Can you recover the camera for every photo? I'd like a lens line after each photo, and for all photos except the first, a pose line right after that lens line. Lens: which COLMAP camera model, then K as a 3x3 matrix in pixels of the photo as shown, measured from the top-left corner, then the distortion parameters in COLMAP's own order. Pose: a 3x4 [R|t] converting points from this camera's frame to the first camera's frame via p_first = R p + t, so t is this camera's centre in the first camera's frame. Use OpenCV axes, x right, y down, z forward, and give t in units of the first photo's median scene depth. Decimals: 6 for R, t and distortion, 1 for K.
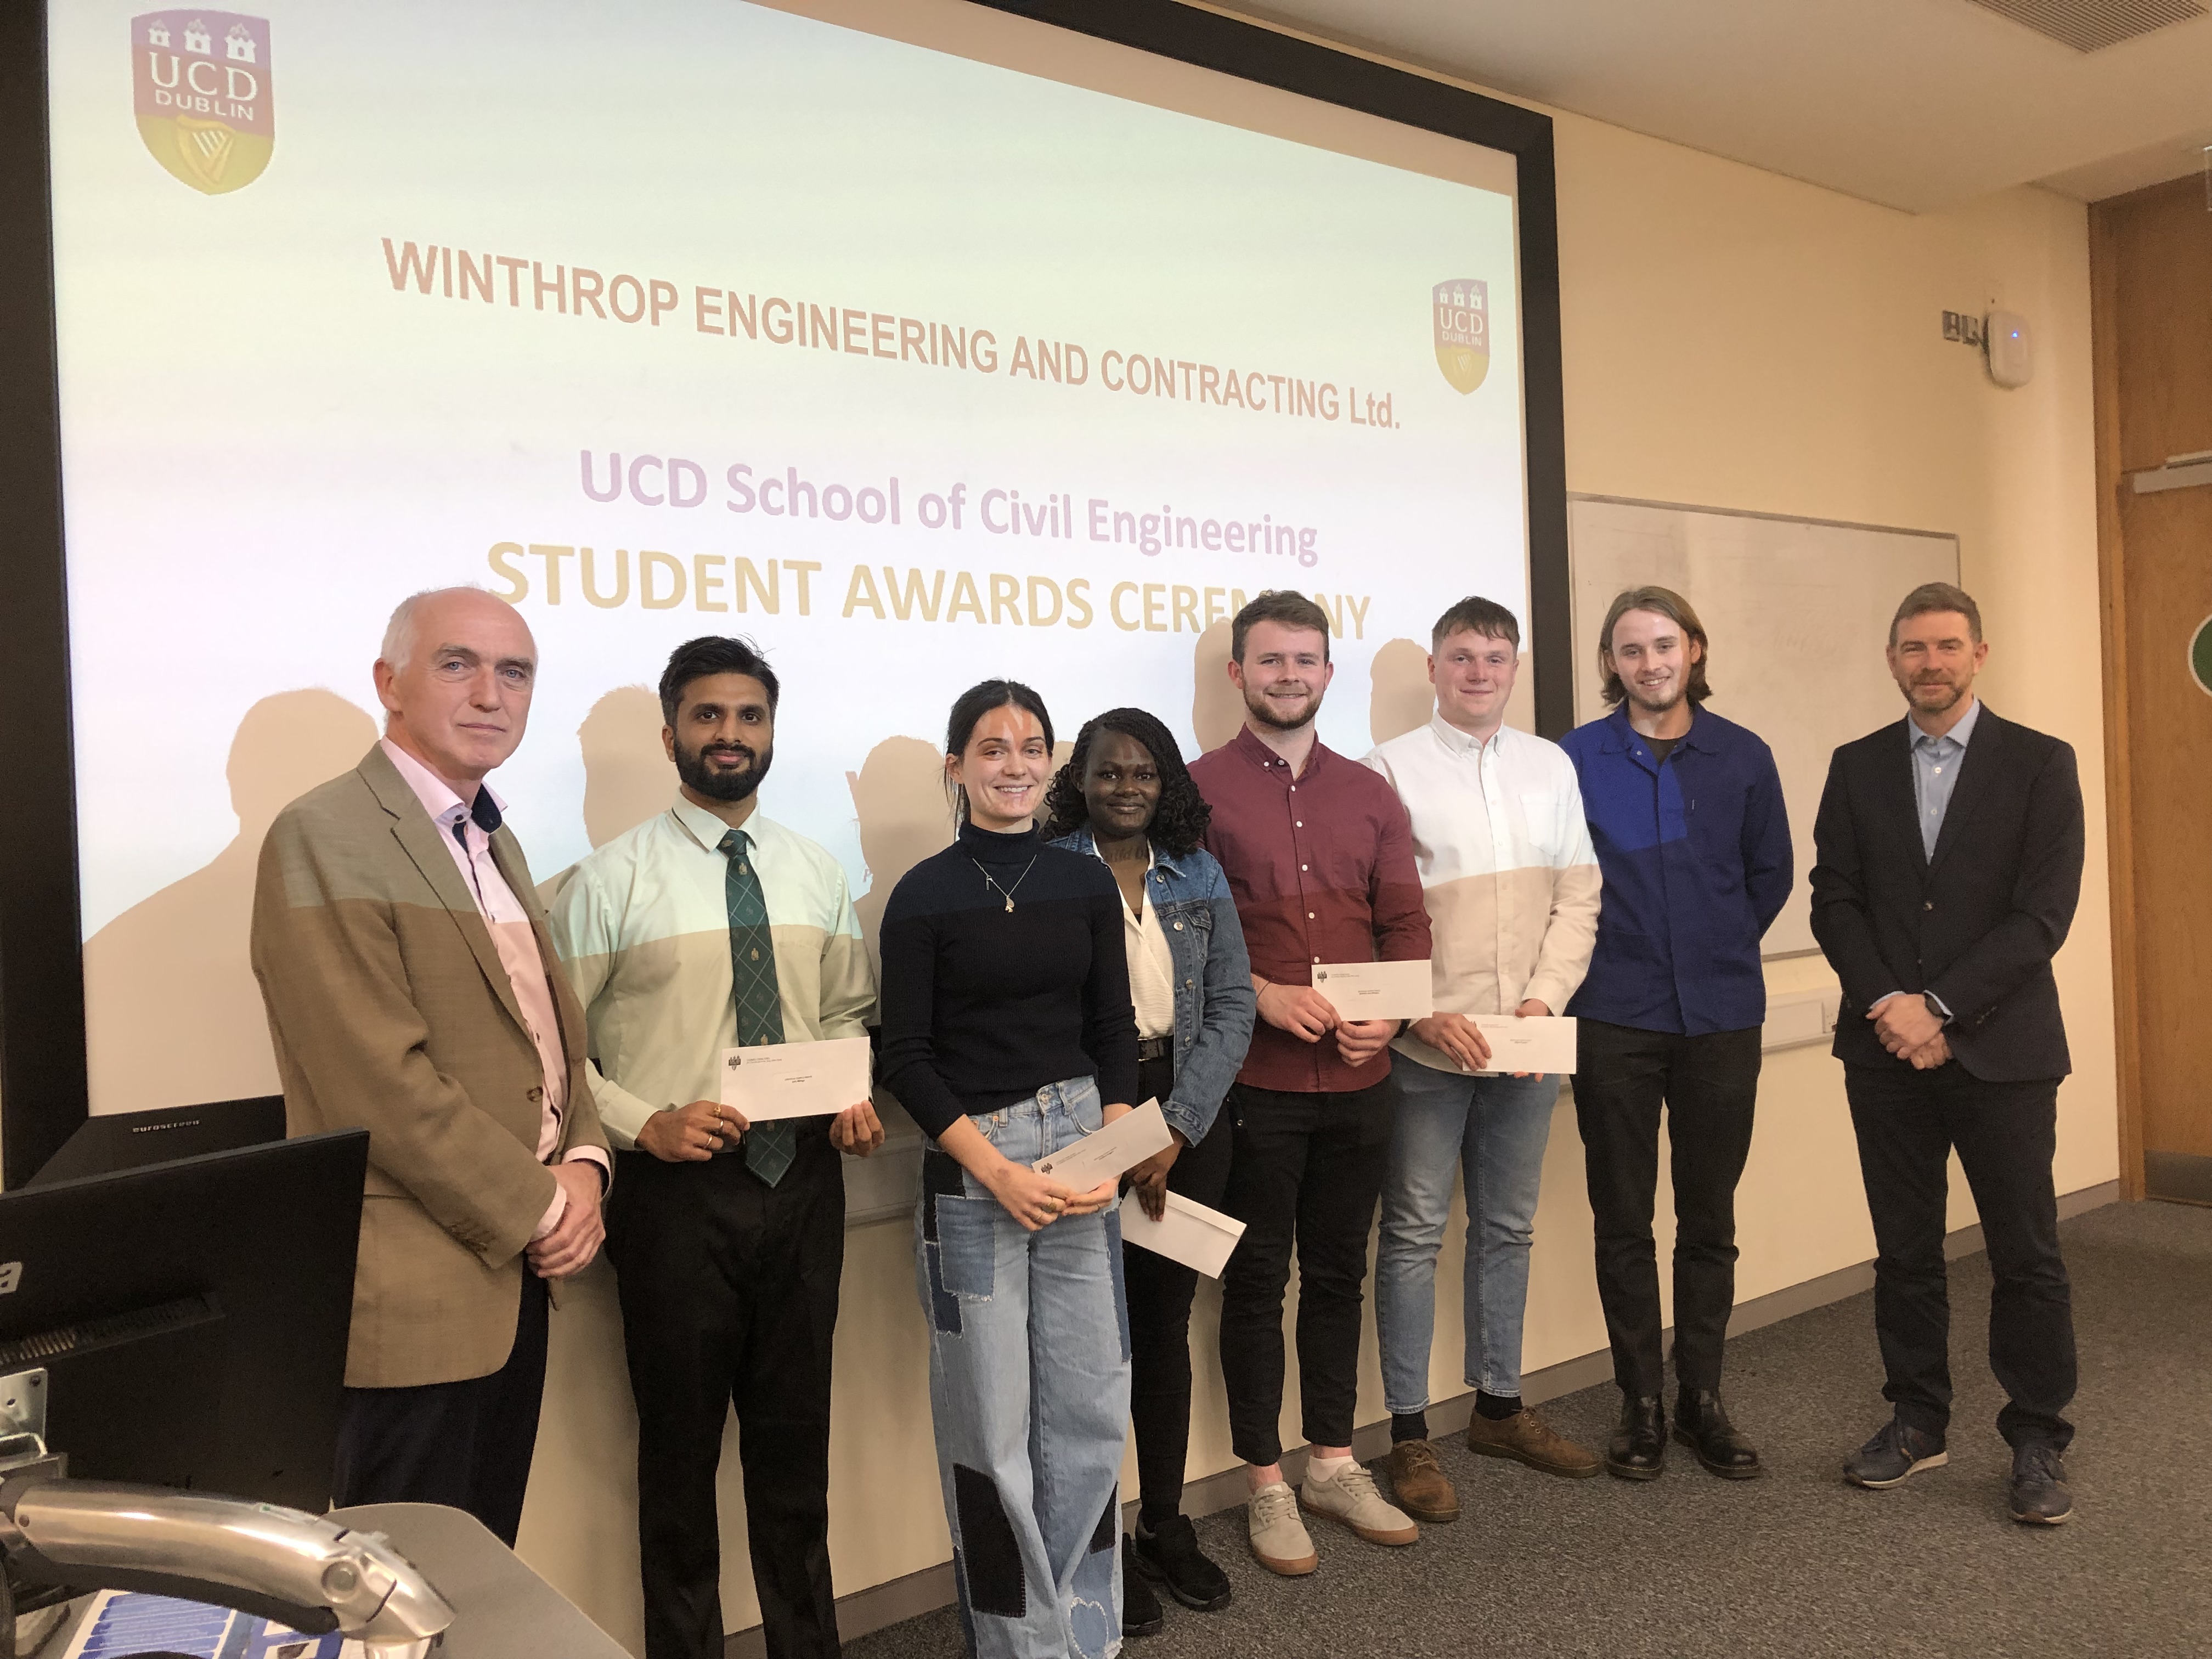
lens RADIAL K [[1896.6, 0, 1083.8], [0, 1896.6, 811.0], [0, 0, 1]] dist [0.012666, 0.001786]
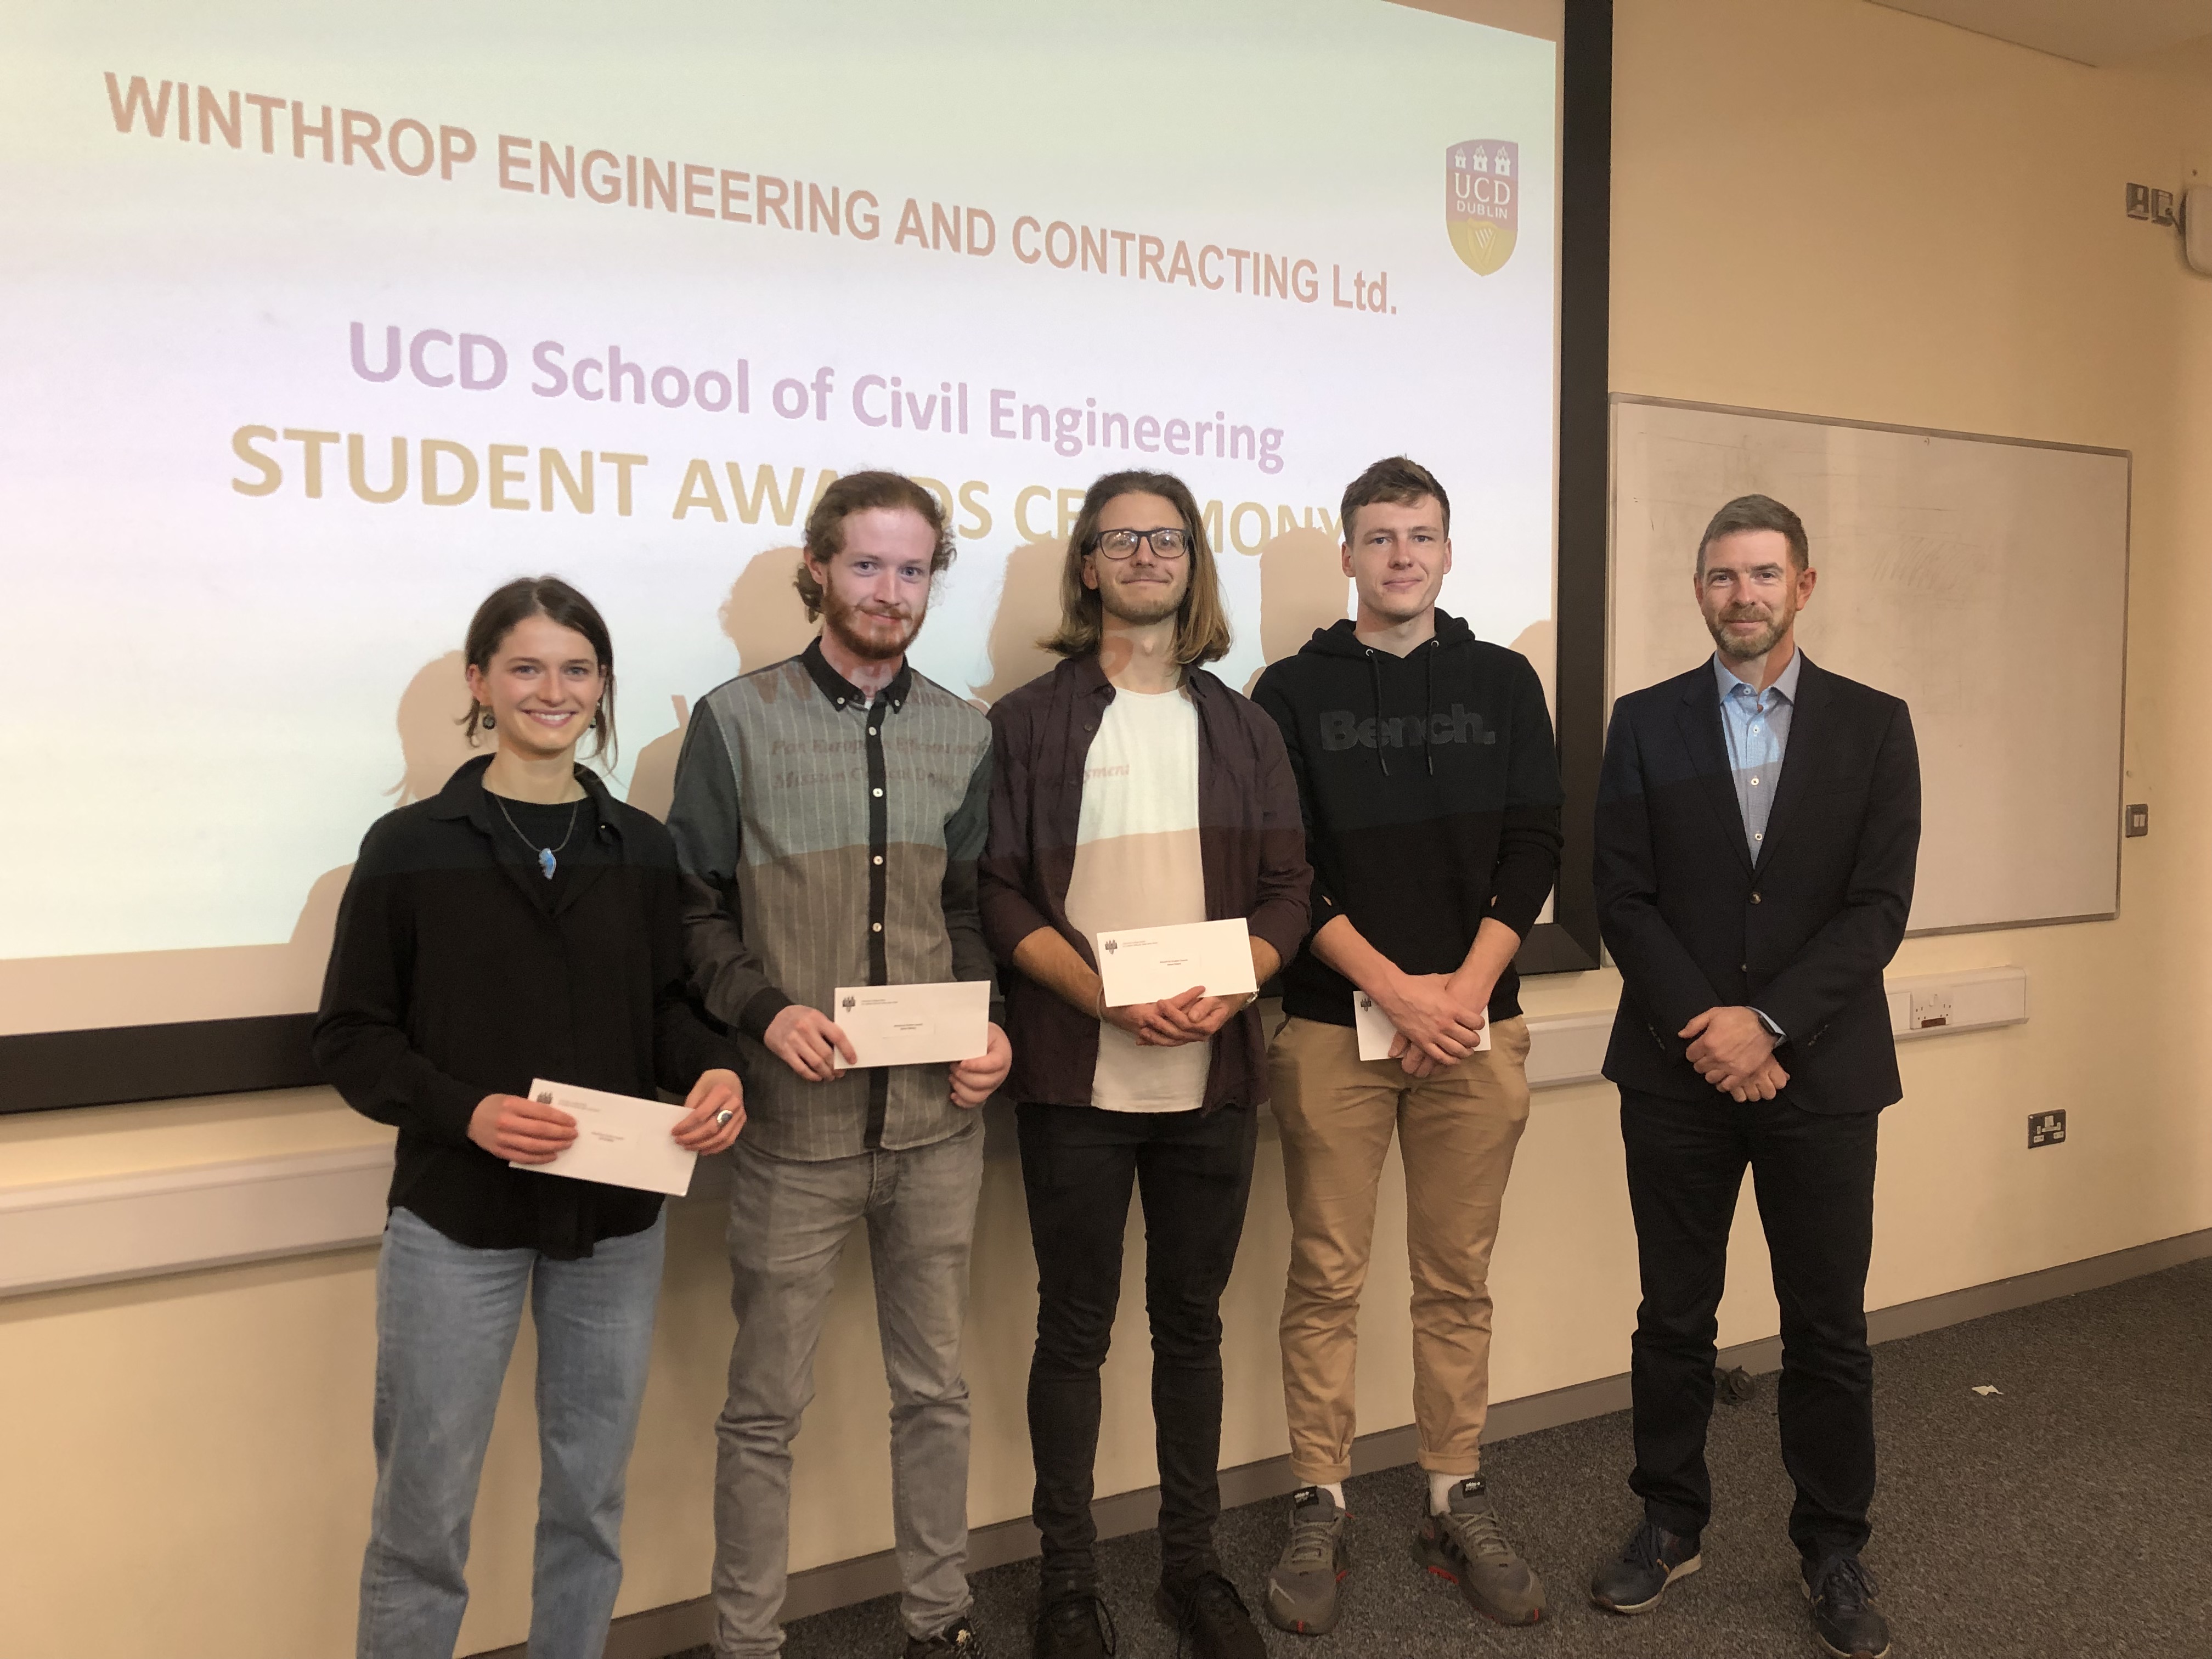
lens RADIAL K [[1896.6, 0, 1152.1], [0, 1896.6, 808.2], [0, 0, 1]] dist [0.012666, 0.001786]
pose [[0.992755, 0.035372, -0.114830, 0.188136], [-0.030637, 0.998617, 0.042734, -0.012243], [0.116182, -0.038906, 0.992466, 0.141435]]
